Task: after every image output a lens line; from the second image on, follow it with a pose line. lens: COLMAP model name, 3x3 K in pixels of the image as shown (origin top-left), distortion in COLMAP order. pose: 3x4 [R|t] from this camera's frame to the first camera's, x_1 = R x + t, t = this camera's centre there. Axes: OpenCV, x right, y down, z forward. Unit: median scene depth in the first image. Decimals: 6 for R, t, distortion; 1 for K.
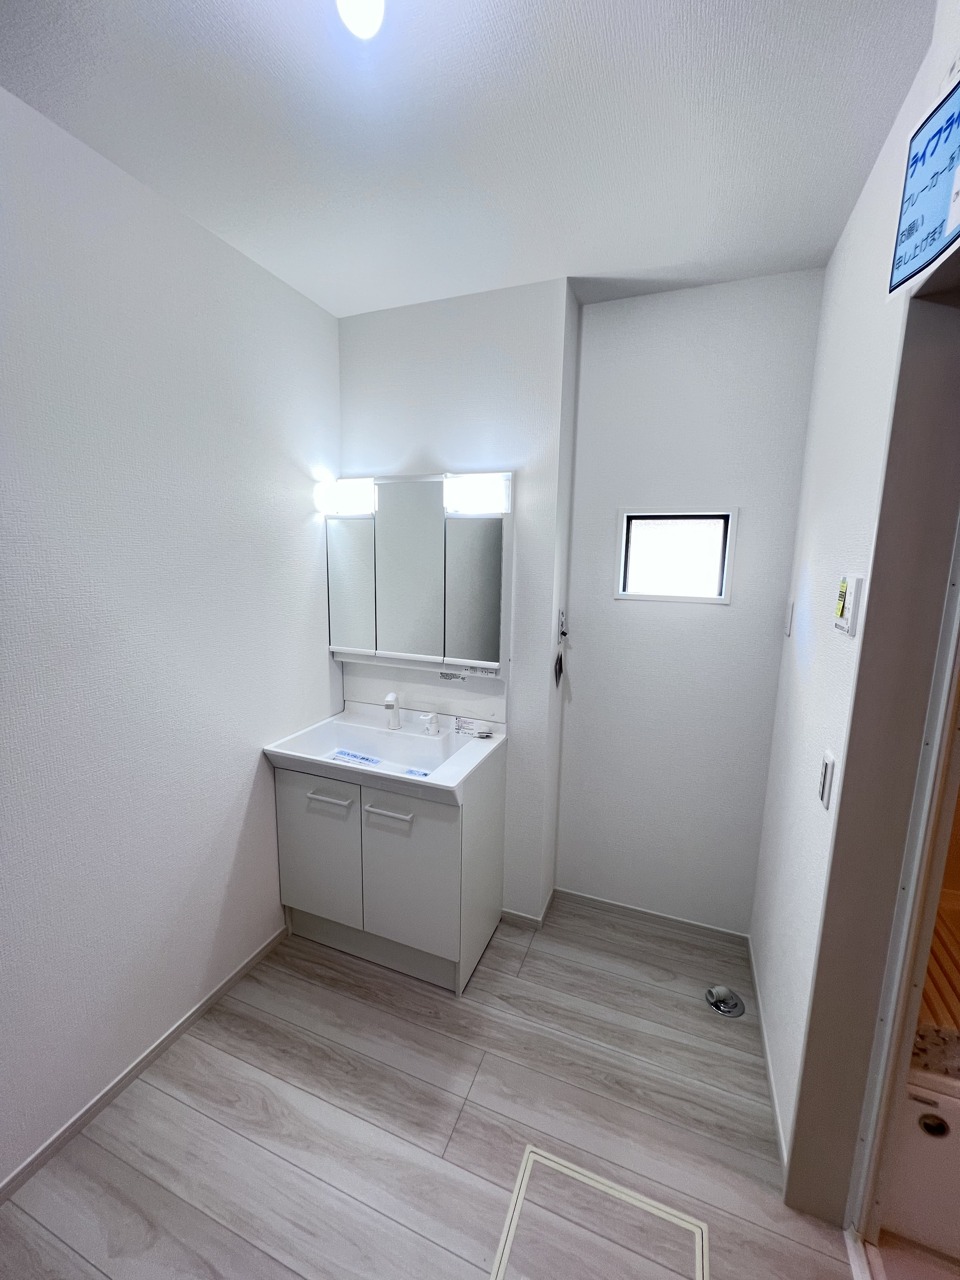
lens RADIAL K [[516.2, 0, 480.1], [0, 516.2, 645.8], [0, 0, 1]] dist [-0.001936, 0.001376]
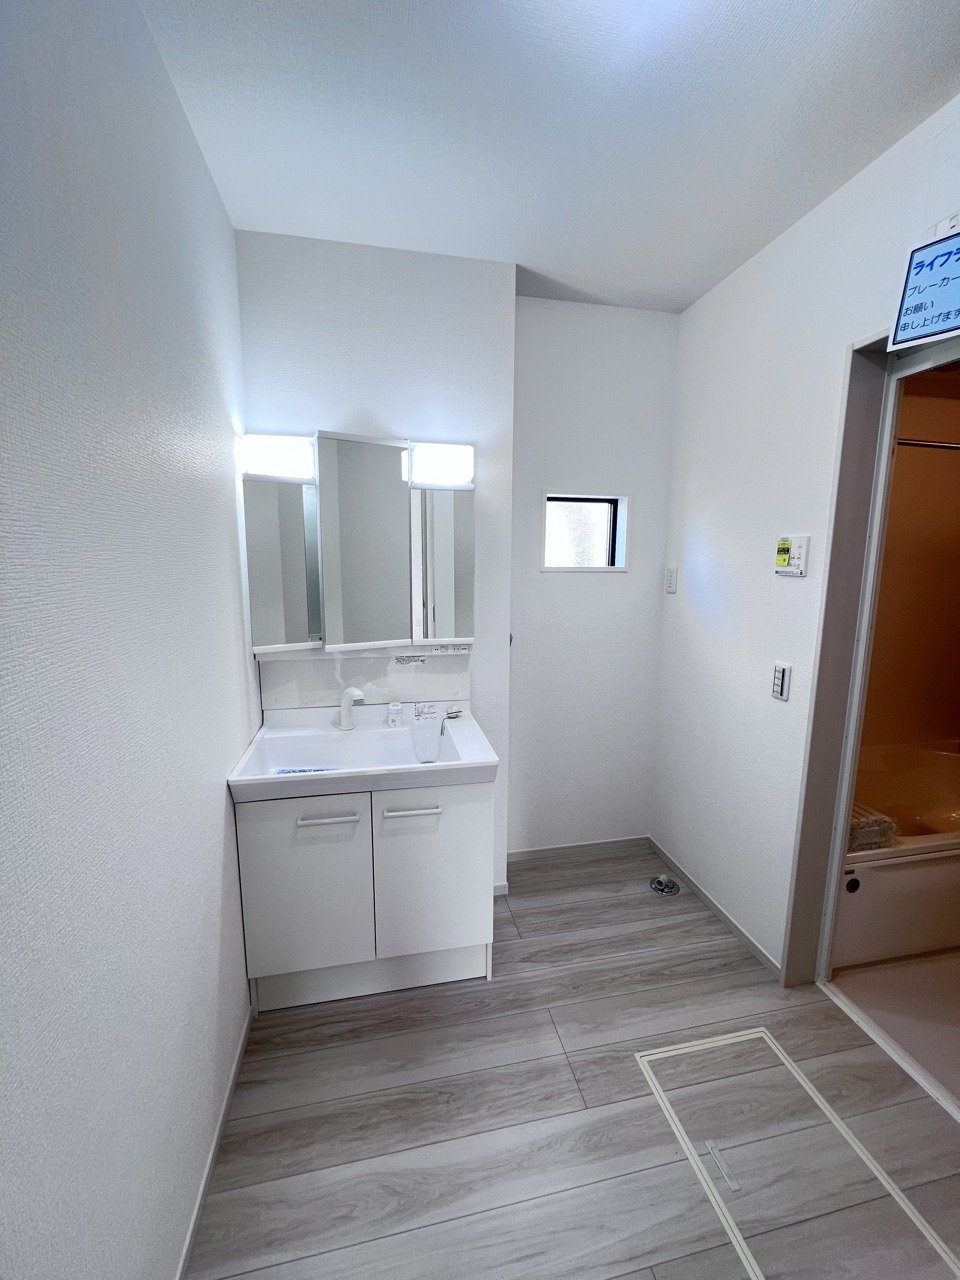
lens RADIAL K [[516.2, 0, 483.1], [0, 516.2, 645.3], [0, 0, 1]] dist [-0.001936, 0.001376]
pose [[0.833440, -0.106708, 0.542209, -0.571209], [0.106313, 0.993812, 0.032169, 0.021075], [-0.542286, 0.030833, 0.839628, 0.183581]]
